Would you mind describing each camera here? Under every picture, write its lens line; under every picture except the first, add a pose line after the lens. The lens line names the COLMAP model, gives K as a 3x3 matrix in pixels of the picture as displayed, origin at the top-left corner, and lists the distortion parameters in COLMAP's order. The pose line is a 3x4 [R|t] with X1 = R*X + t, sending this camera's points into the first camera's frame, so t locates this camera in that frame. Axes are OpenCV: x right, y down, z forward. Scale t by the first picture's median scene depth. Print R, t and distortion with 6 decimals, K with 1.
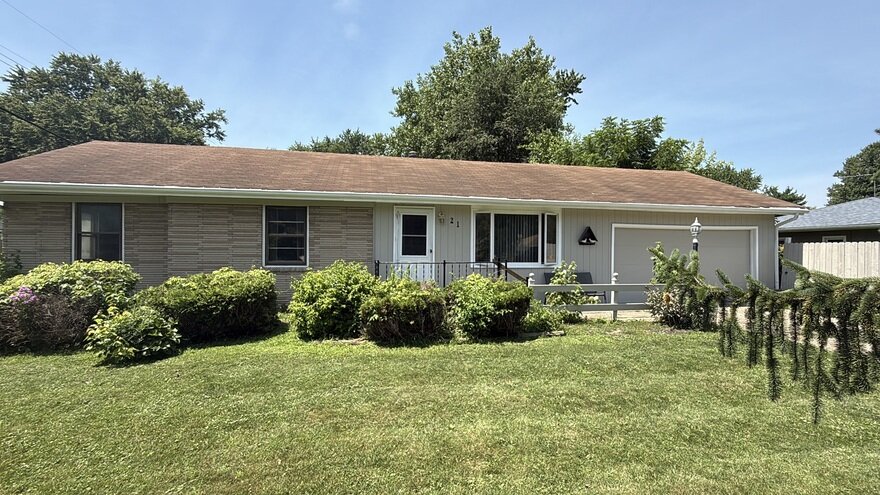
lens RADIAL K [[400.5, 0, 439.6], [0, 400.5, 245.9], [0, 0, 1]] dist [0.000356, -0.000960]
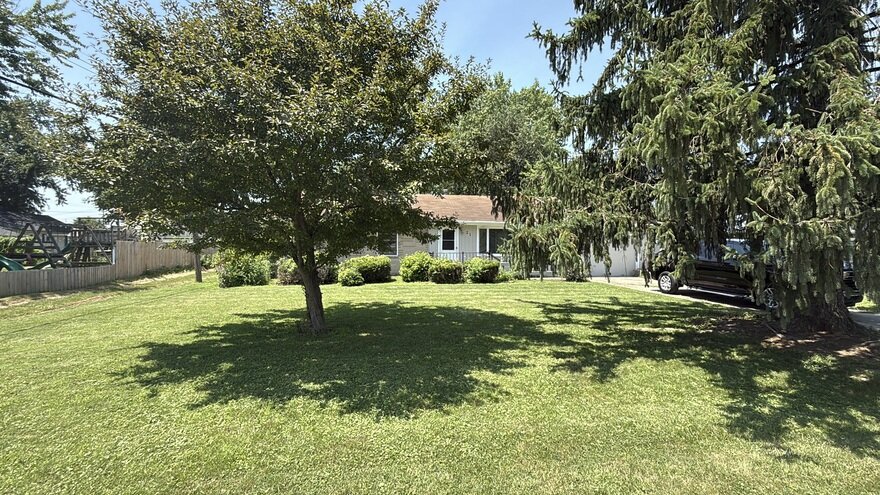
lens RADIAL K [[400.5, 0, 439.4], [0, 400.5, 247.5], [0, 0, 1]] dist [0.000356, -0.000960]
pose [[0.998018, -0.005394, -0.062703, 0.023434], [0.005262, 0.999984, -0.002275, 0.020000], [0.062714, 0.001941, 0.998030, -1.321076]]
